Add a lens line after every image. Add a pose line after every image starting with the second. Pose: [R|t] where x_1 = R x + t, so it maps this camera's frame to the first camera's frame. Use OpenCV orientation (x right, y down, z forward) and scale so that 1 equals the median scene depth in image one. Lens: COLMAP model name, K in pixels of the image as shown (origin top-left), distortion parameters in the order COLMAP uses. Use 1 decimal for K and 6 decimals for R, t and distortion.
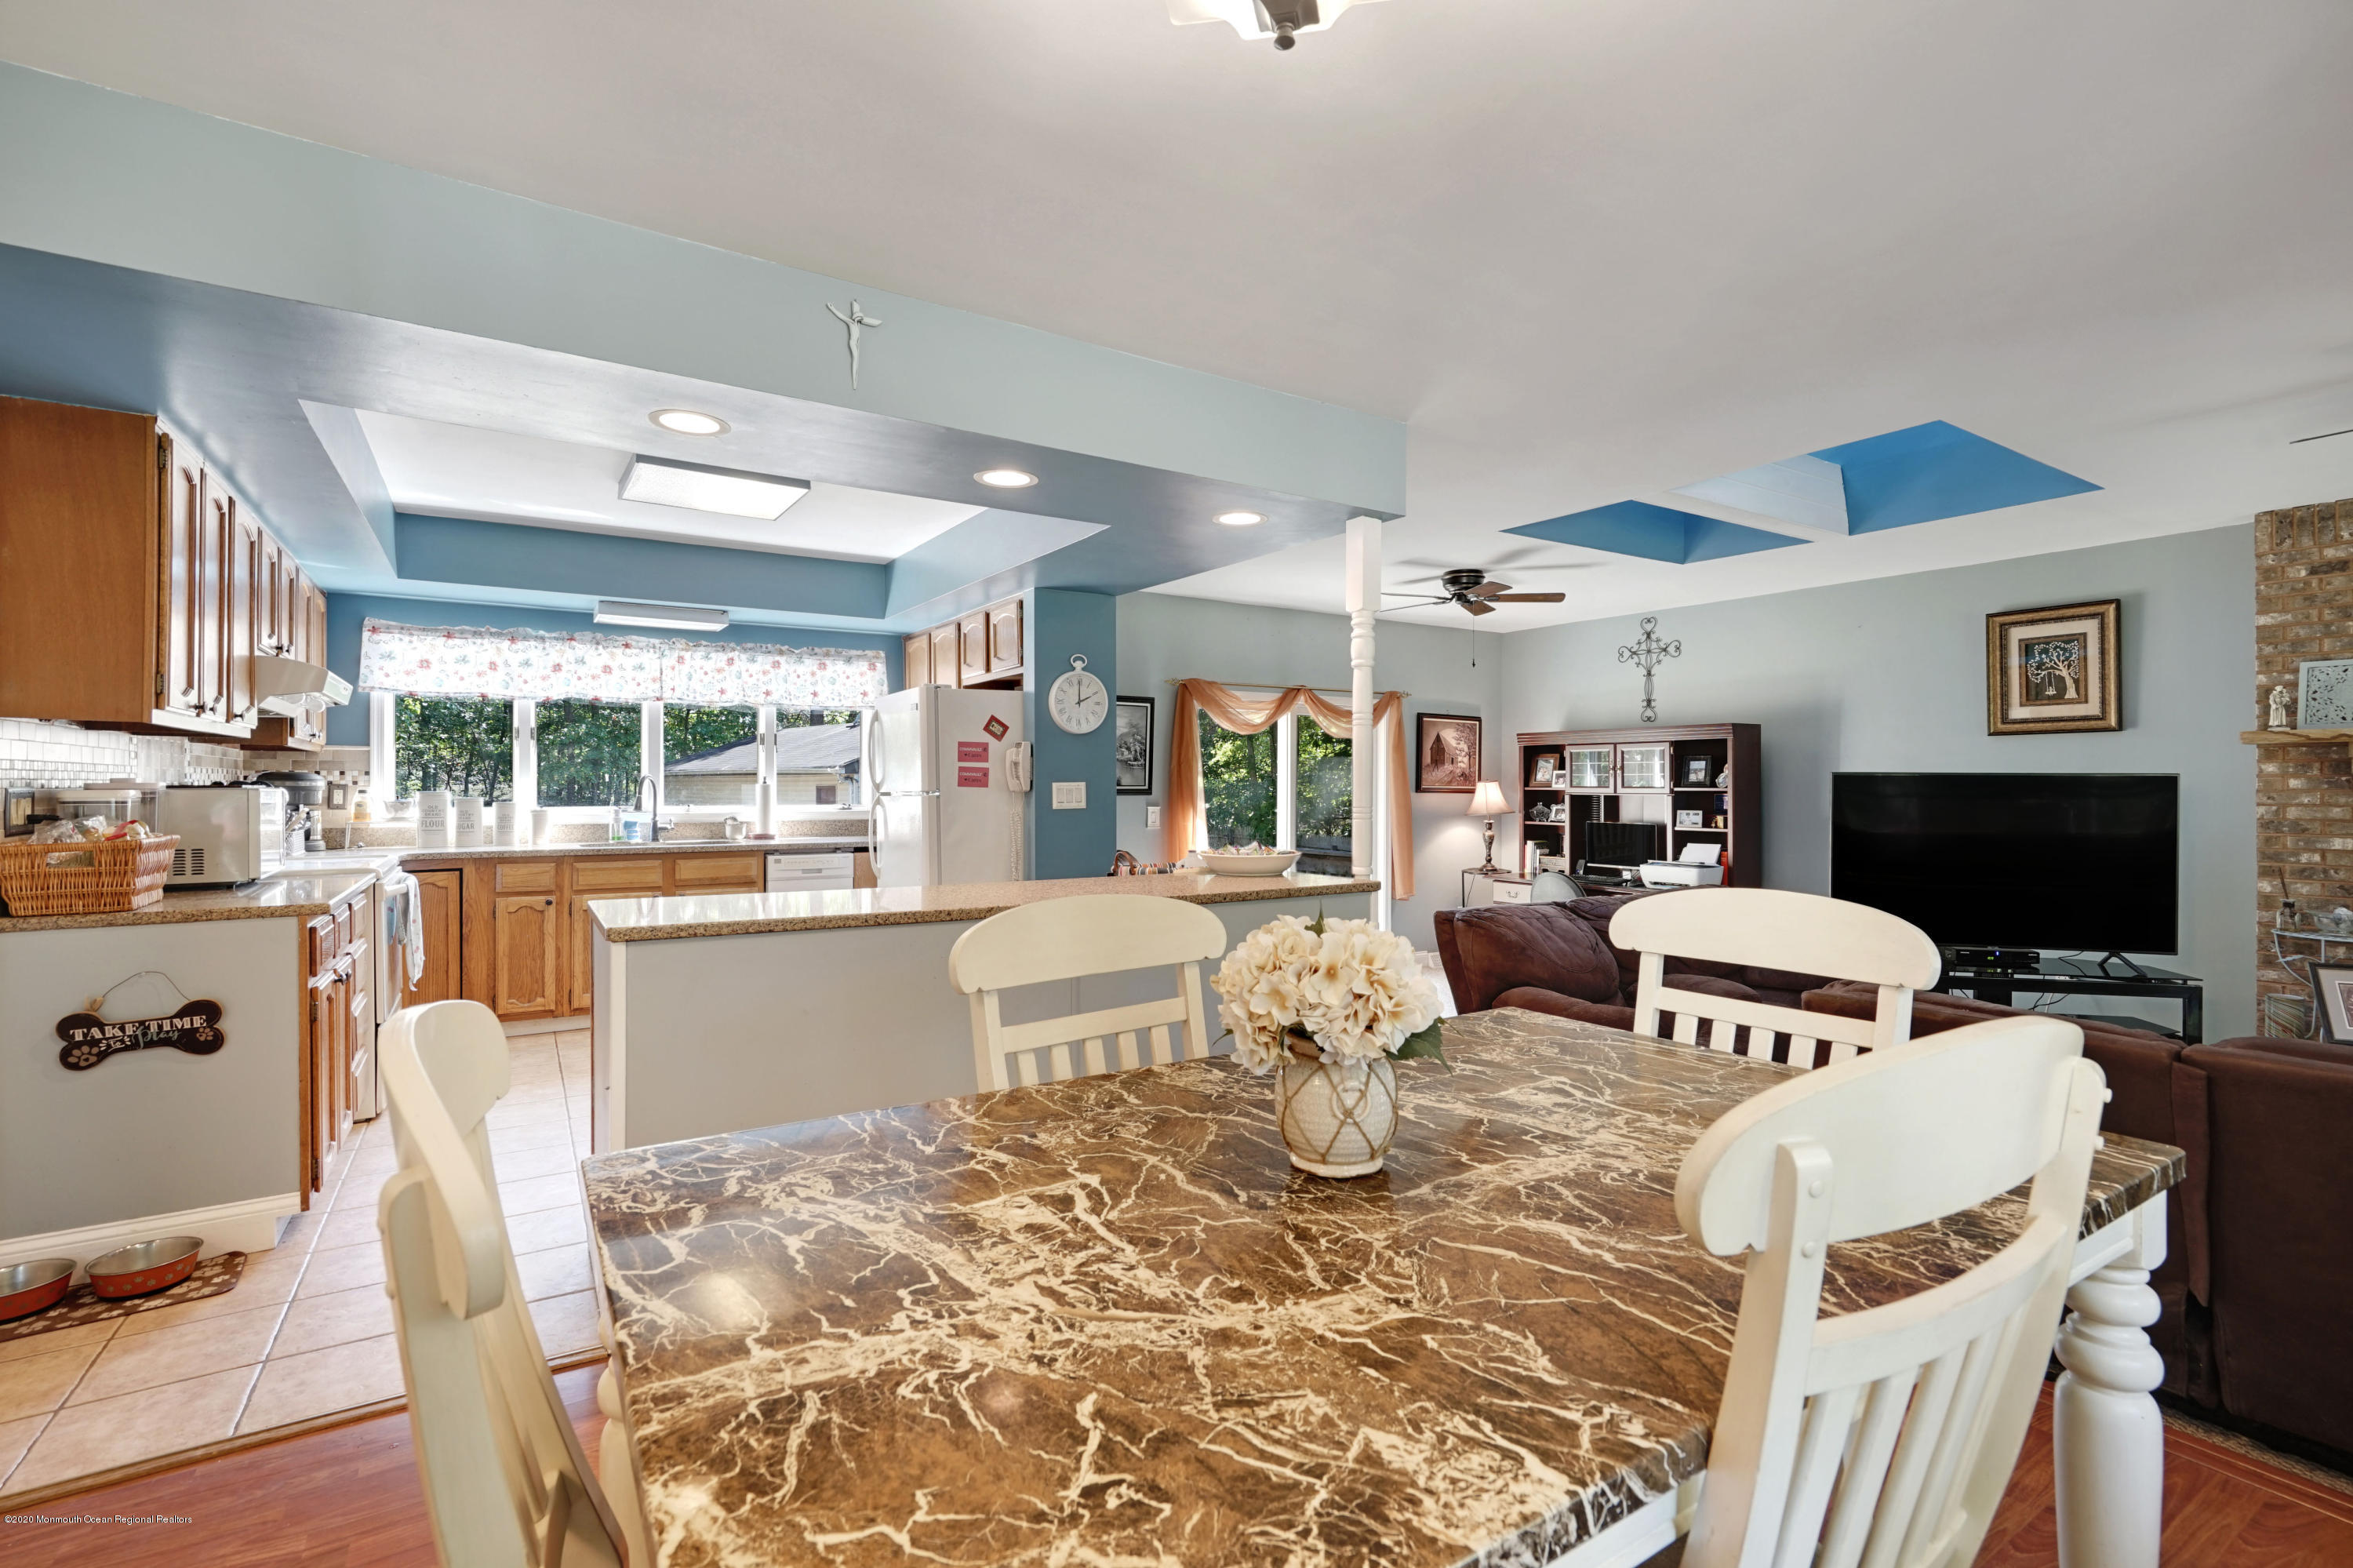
lens RADIAL K [[1060.0, 0, 1182.7], [0, 1060.0, 792.5], [0, 0, 1]] dist [-0.007327, 0.003405]
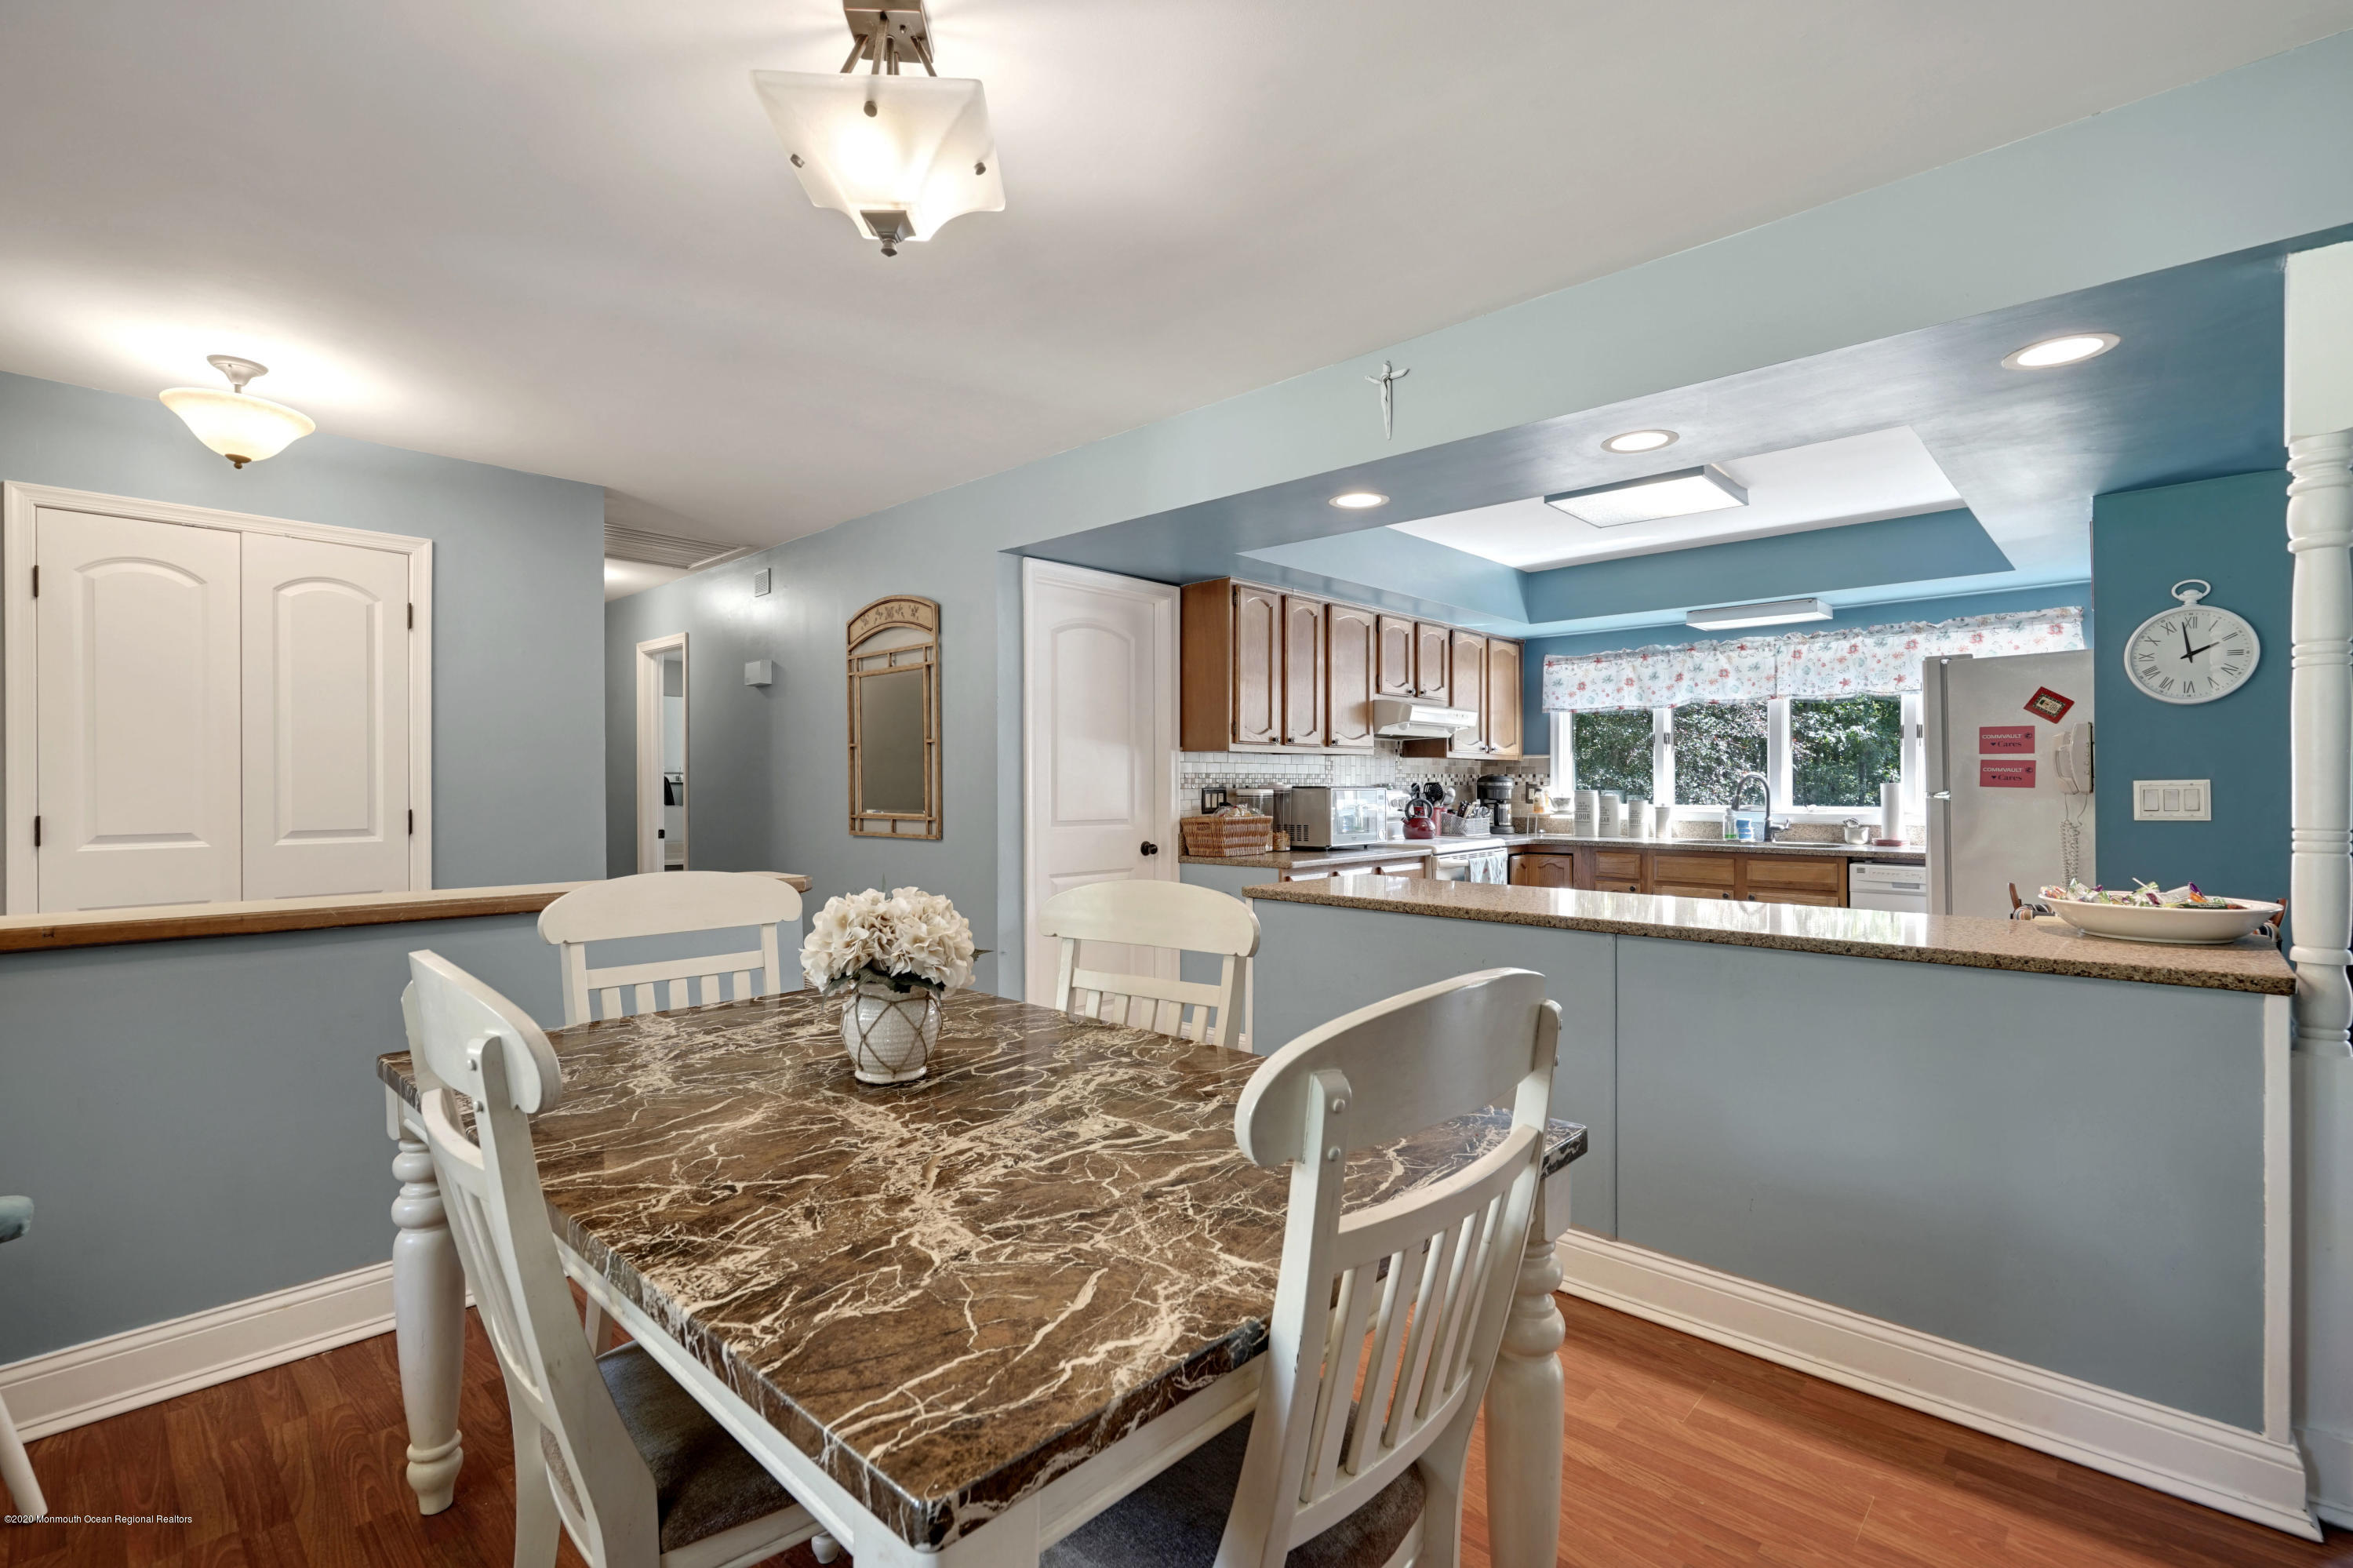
lens RADIAL K [[1060.0, 0, 1179.0], [0, 1060.0, 785.1], [0, 0, 1]] dist [-0.007327, 0.003405]
pose [[0.247851, -0.000940, -0.968798, 0.338437], [-0.000657, 0.999999, -0.001139, -0.005336], [0.968798, 0.000919, 0.247850, 0.235313]]
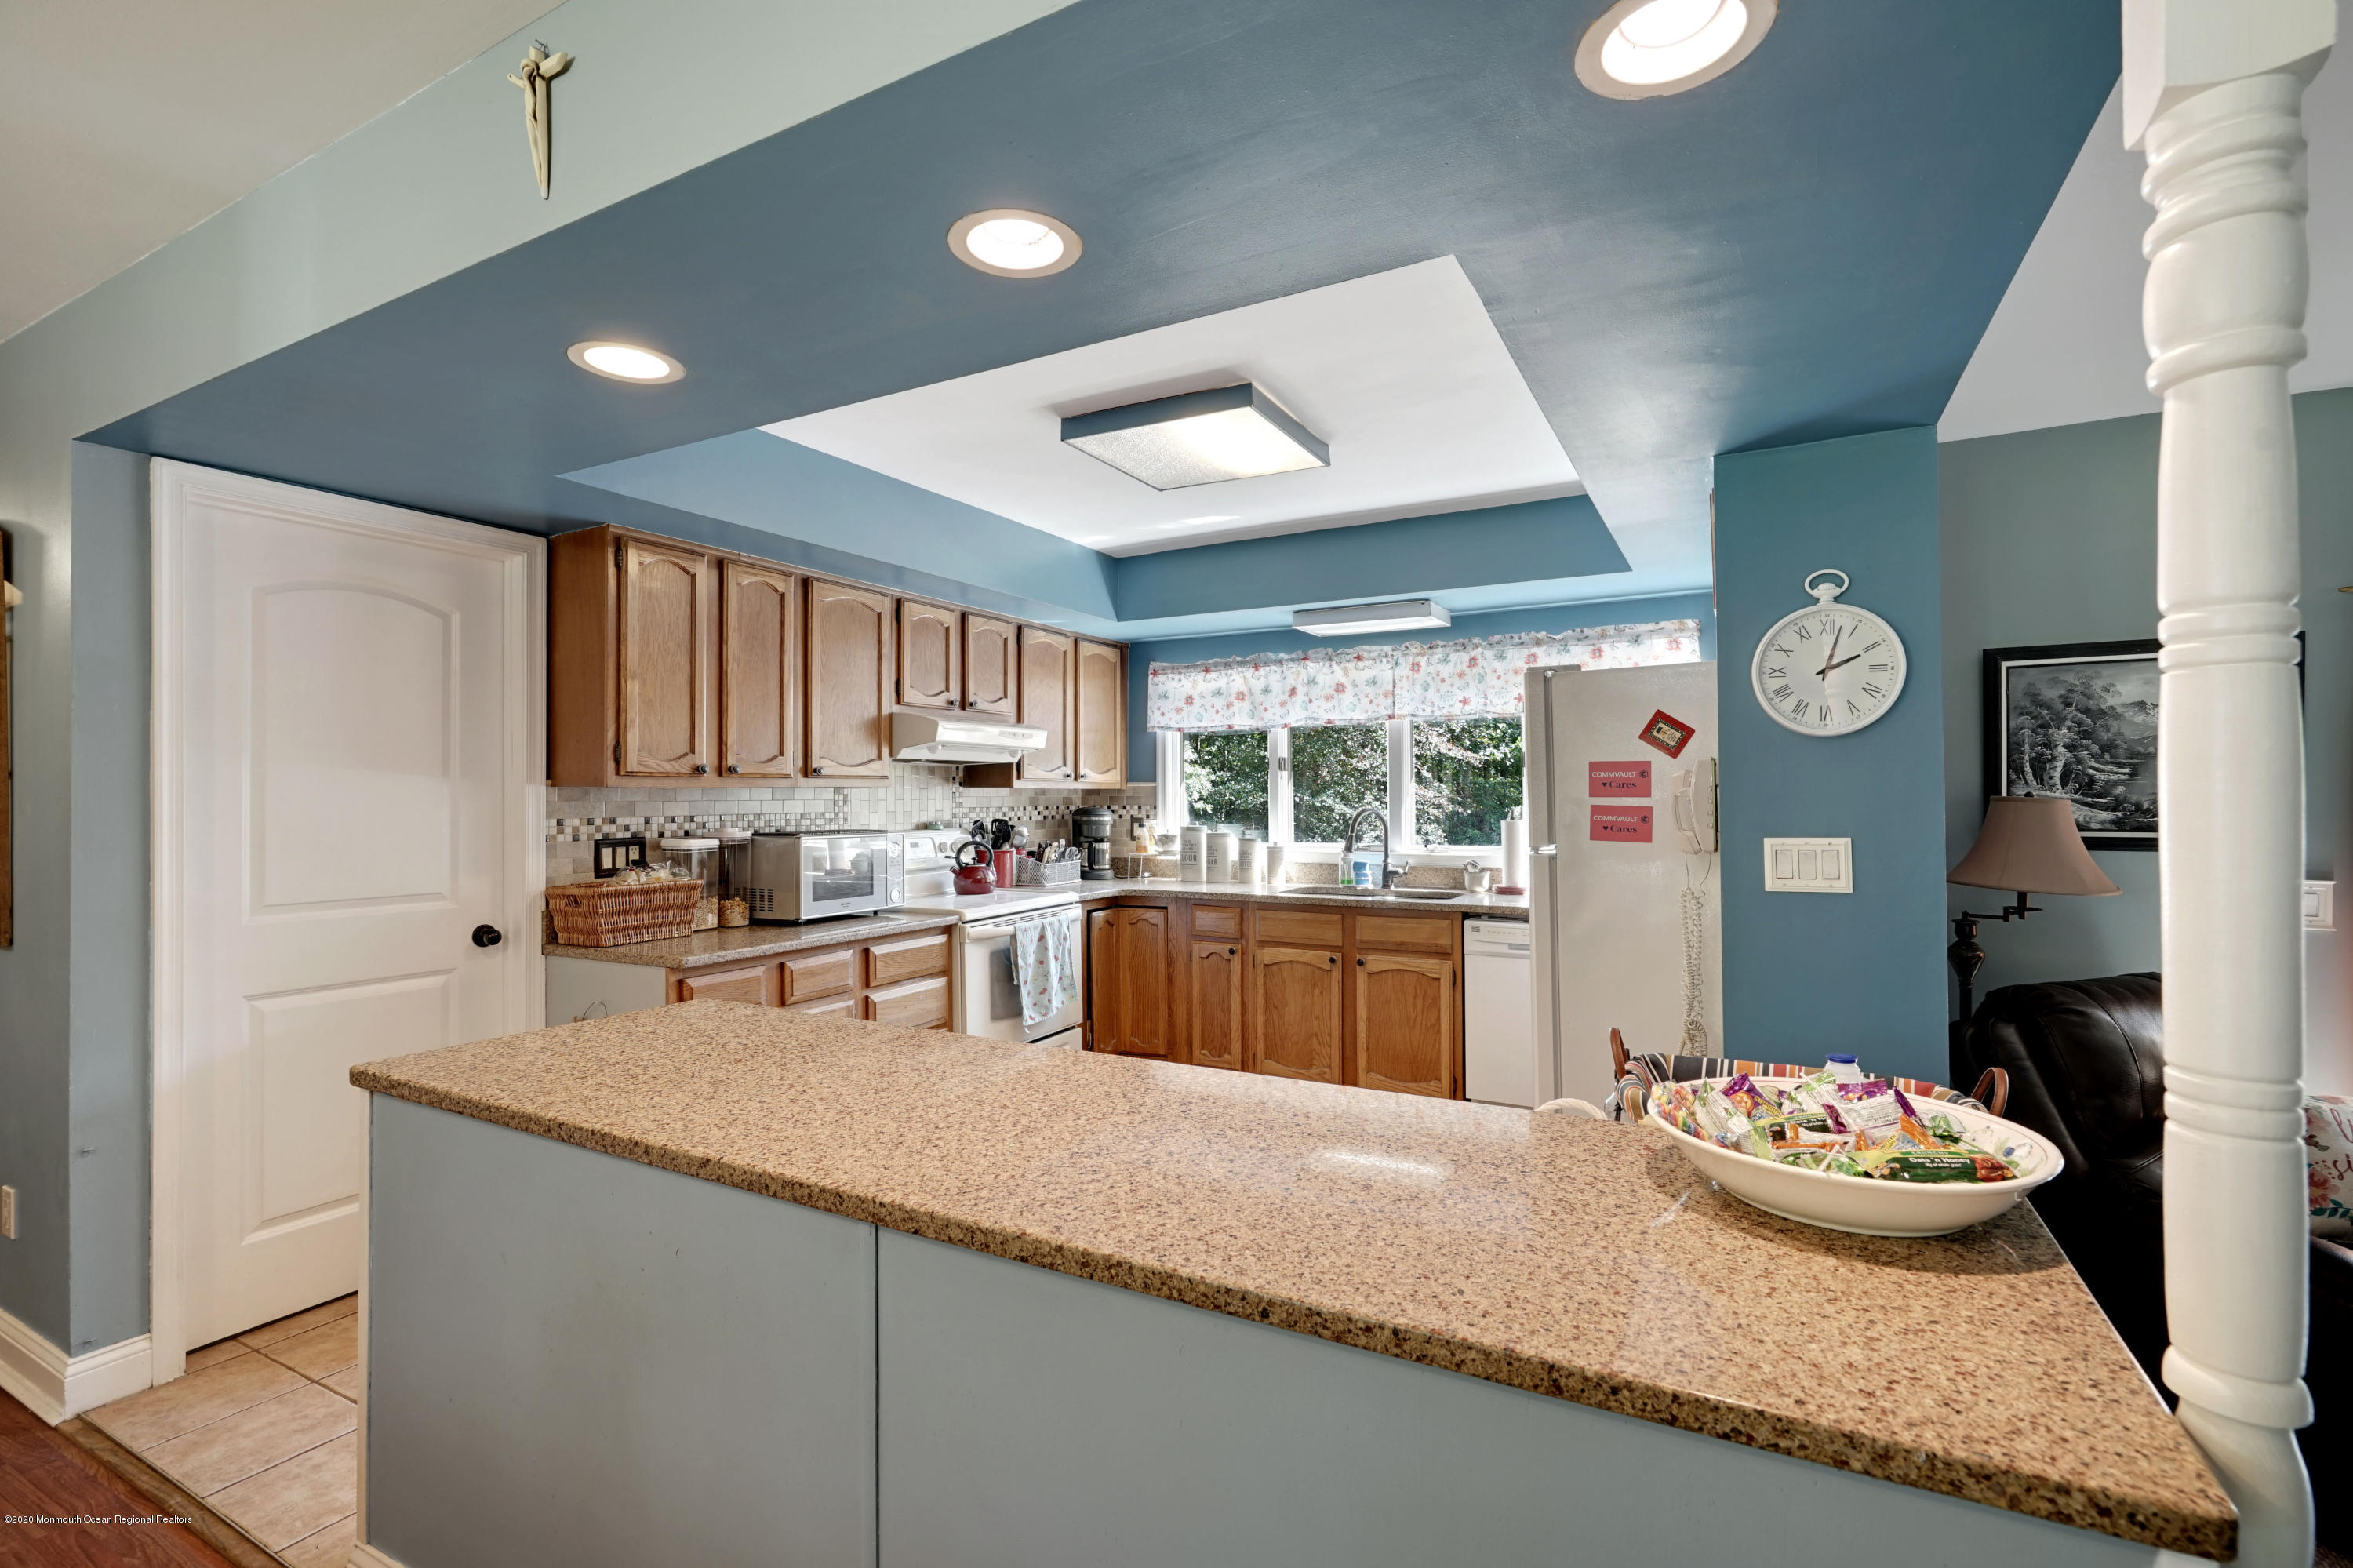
lens RADIAL K [[1060.0, 0, 1177.8], [0, 1060.0, 785.8], [0, 0, 1]] dist [-0.007327, 0.003405]
pose [[0.482335, -0.011753, -0.875908, 0.163843], [0.002835, 0.999926, -0.011856, -0.026246], [0.875982, 0.003235, 0.482333, 0.476749]]
